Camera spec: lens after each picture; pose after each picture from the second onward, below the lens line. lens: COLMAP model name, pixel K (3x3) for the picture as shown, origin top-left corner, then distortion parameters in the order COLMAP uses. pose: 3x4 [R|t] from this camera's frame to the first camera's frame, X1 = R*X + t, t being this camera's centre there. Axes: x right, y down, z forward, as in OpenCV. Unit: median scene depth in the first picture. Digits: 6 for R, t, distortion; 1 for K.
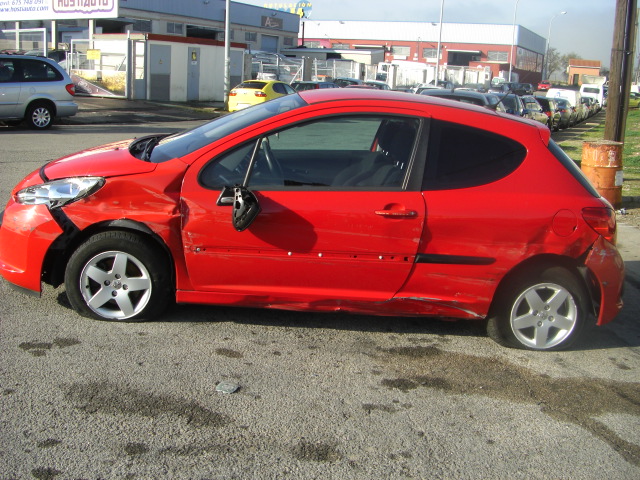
lens RADIAL K [[727.7, 0, 308.8], [0, 727.7, 251.9], [0, 0, 1]] dist [-0.191975, 0.149012]
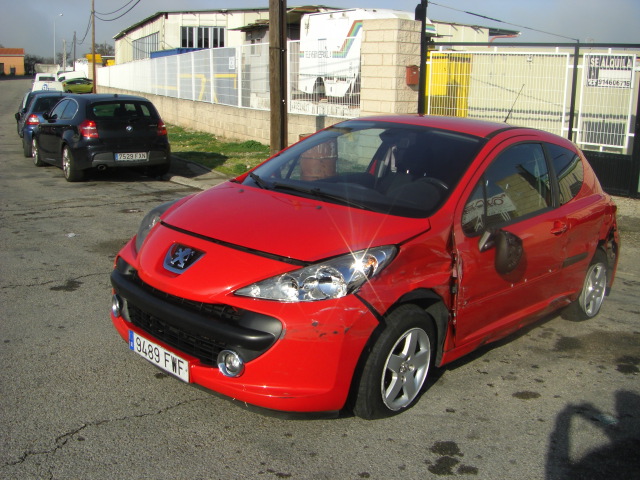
lens RADIAL K [[727.7, 0, 308.8], [0, 727.7, 251.9], [0, 0, 1]] dist [-0.191975, 0.149012]
pose [[0.701703, -0.189023, 0.686938, -0.916484], [0.175396, 0.980322, 0.090587, -0.186778], [-0.690543, 0.056921, 0.721048, 0.468706]]
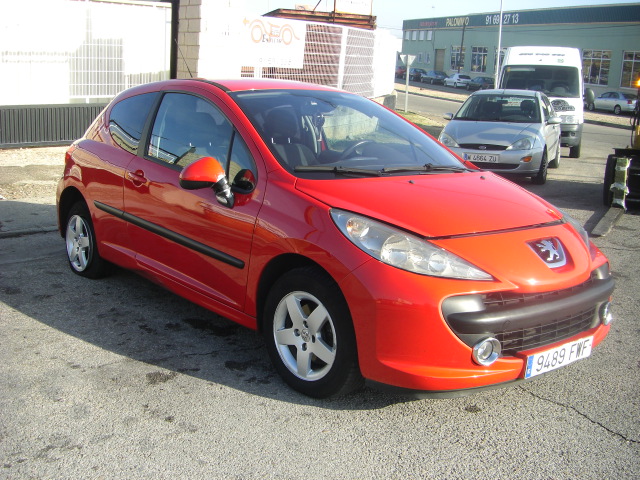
lens RADIAL K [[727.7, 0, 308.8], [0, 727.7, 251.9], [0, 0, 1]] dist [-0.191975, 0.149012]
pose [[-0.619770, -0.278689, 0.733633, -0.859205], [0.115949, 0.892045, 0.436819, -0.500723], [-0.776171, 0.355792, -0.520549, 1.778280]]
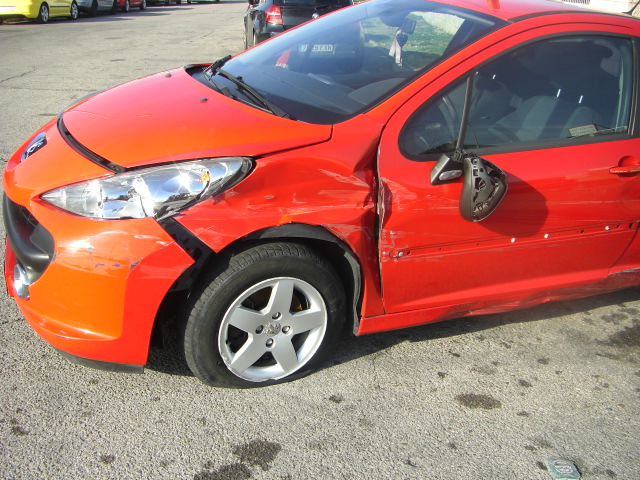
lens RADIAL K [[727.7, 0, 308.8], [0, 727.7, 251.9], [0, 0, 1]] dist [-0.191975, 0.149012]
pose [[0.929574, -0.146792, 0.338148, -0.446960], [0.094682, 0.981598, 0.165836, -0.120531], [-0.356269, -0.122140, 0.926366, 0.429983]]
